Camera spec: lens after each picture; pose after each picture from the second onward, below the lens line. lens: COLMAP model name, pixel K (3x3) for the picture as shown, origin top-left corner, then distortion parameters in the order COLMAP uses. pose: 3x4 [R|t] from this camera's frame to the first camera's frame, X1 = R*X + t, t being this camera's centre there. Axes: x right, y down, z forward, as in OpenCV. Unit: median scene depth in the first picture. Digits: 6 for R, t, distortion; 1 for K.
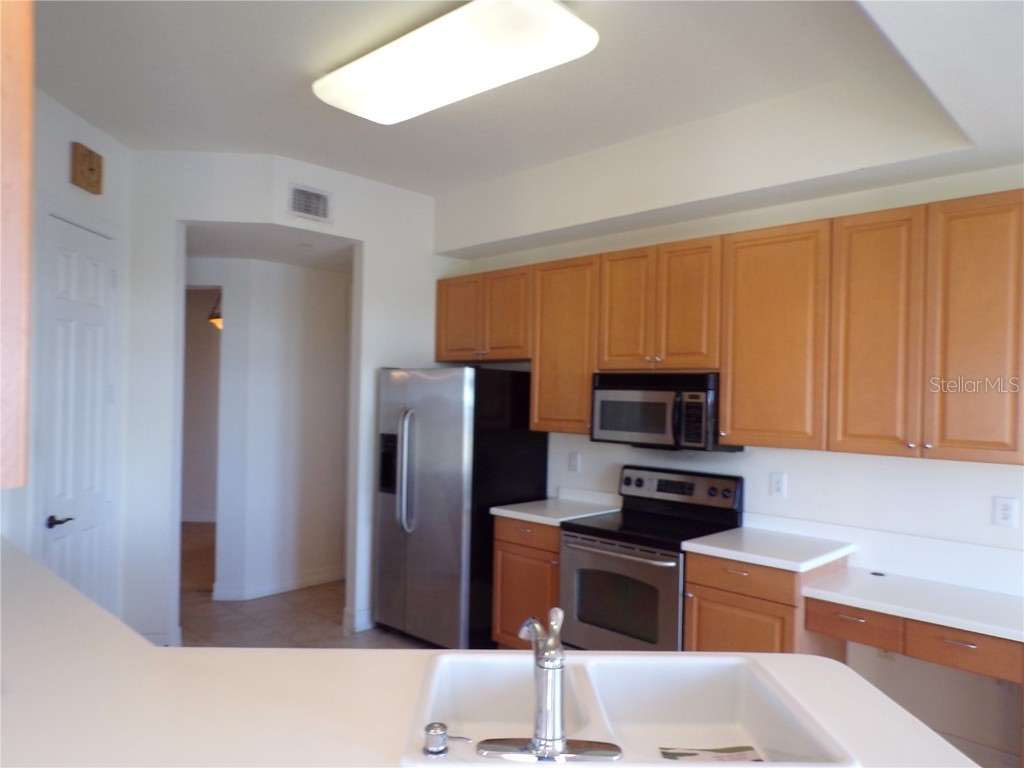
lens RADIAL K [[691.9, 0, 512.0], [0, 691.9, 384.0], [0, 0, 1]] dist [0.002576, -0.001745]
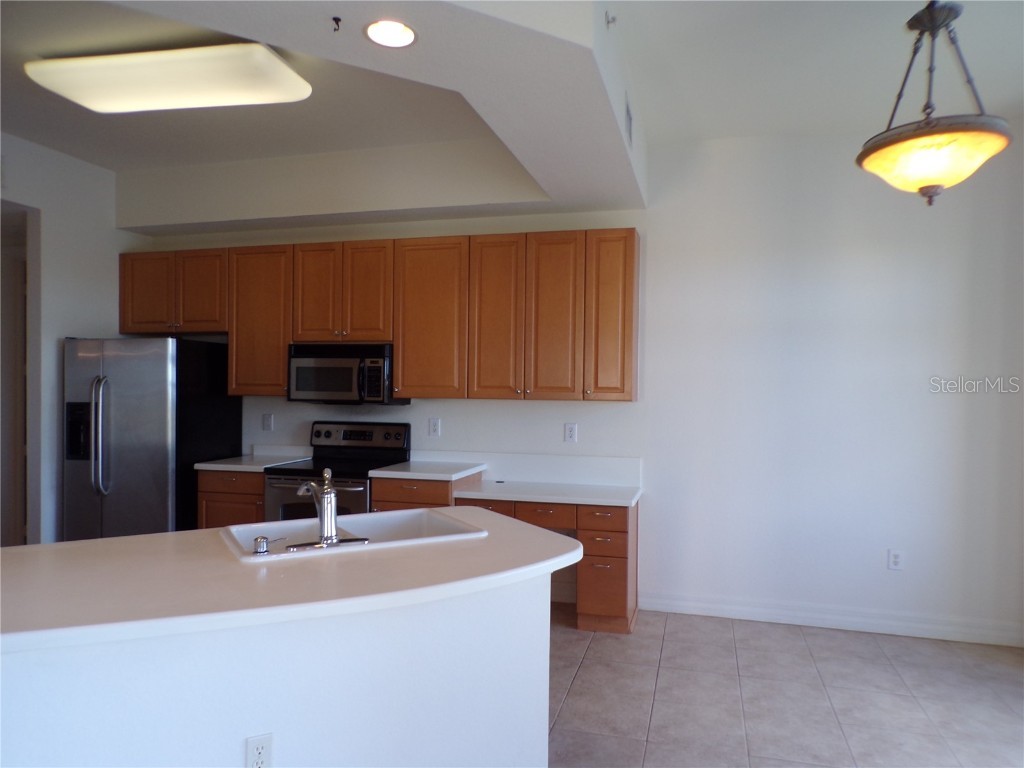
lens RADIAL K [[695.6, 0, 515.4], [0, 695.6, 389.6], [0, 0, 1]] dist [0.003283, 0.000665]
pose [[0.876495, -0.018082, 0.481070, -0.127613], [0.003913, 0.999529, 0.030441, 0.029362], [-0.481394, -0.024800, 0.876153, -0.261211]]
